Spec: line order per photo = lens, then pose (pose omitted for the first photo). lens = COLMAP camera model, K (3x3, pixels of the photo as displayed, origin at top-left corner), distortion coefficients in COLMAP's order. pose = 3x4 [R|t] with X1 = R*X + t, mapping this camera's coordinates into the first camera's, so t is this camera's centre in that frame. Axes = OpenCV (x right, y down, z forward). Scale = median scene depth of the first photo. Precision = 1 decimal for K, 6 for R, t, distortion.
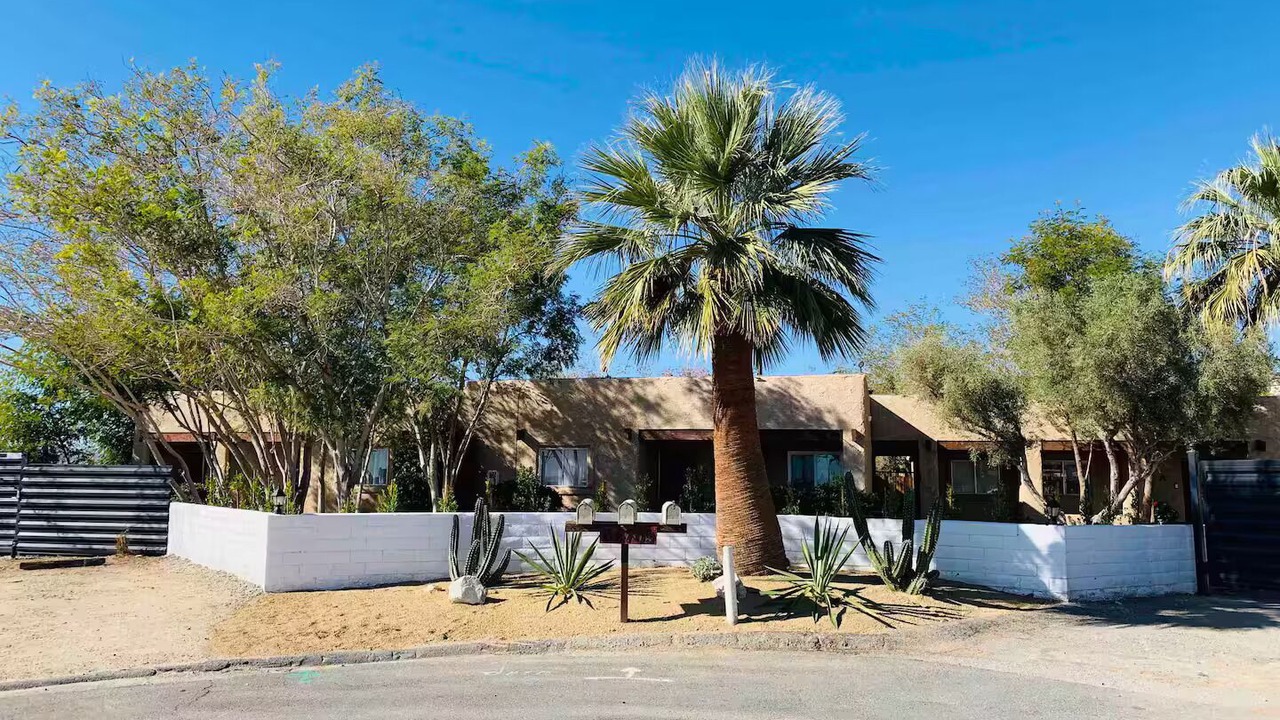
lens RADIAL K [[1080.4, 0, 641.6], [0, 1080.4, 350.8], [0, 0, 1]] dist [0.136619, -0.406898]
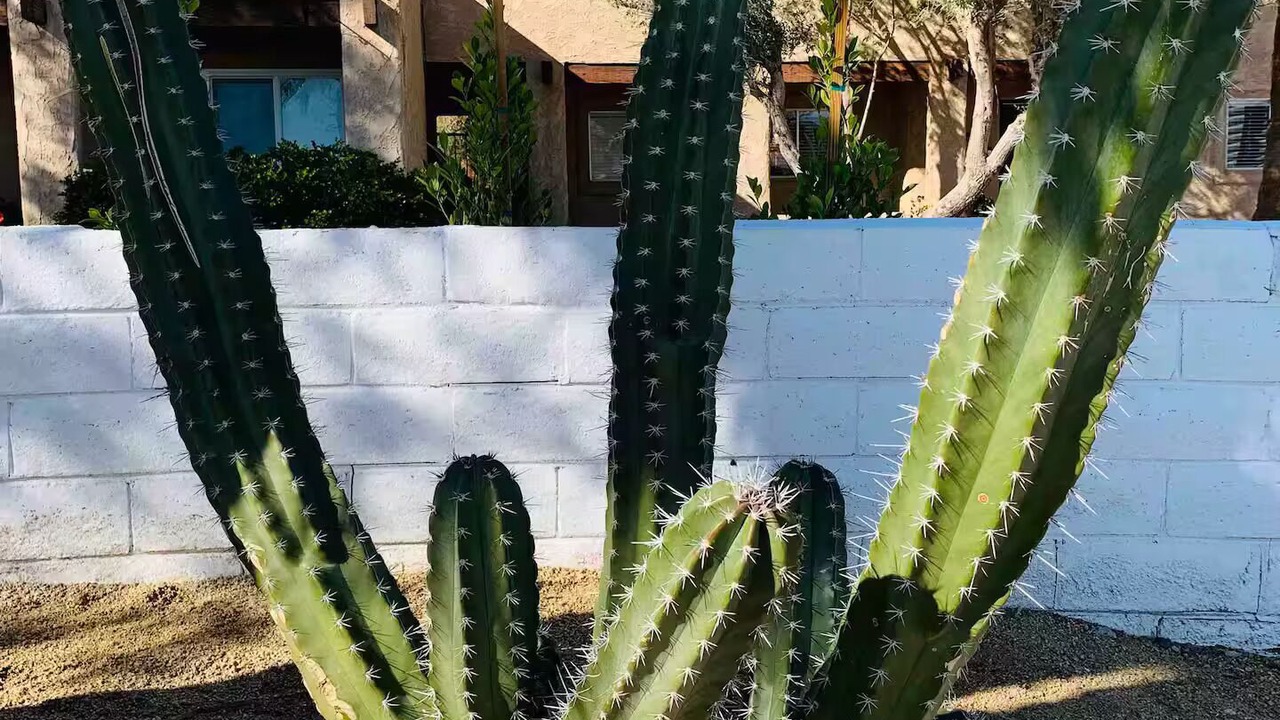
lens RADIAL K [[1080.4, 0, 641.6], [0, 1080.4, 350.8], [0, 0, 1]] dist [0.136619, -0.406898]
pose [[0.927562, -0.074614, 0.366144, 0.136342], [-0.020635, 0.968138, 0.249566, 0.094276], [-0.373099, -0.239044, 0.896468, 0.605221]]
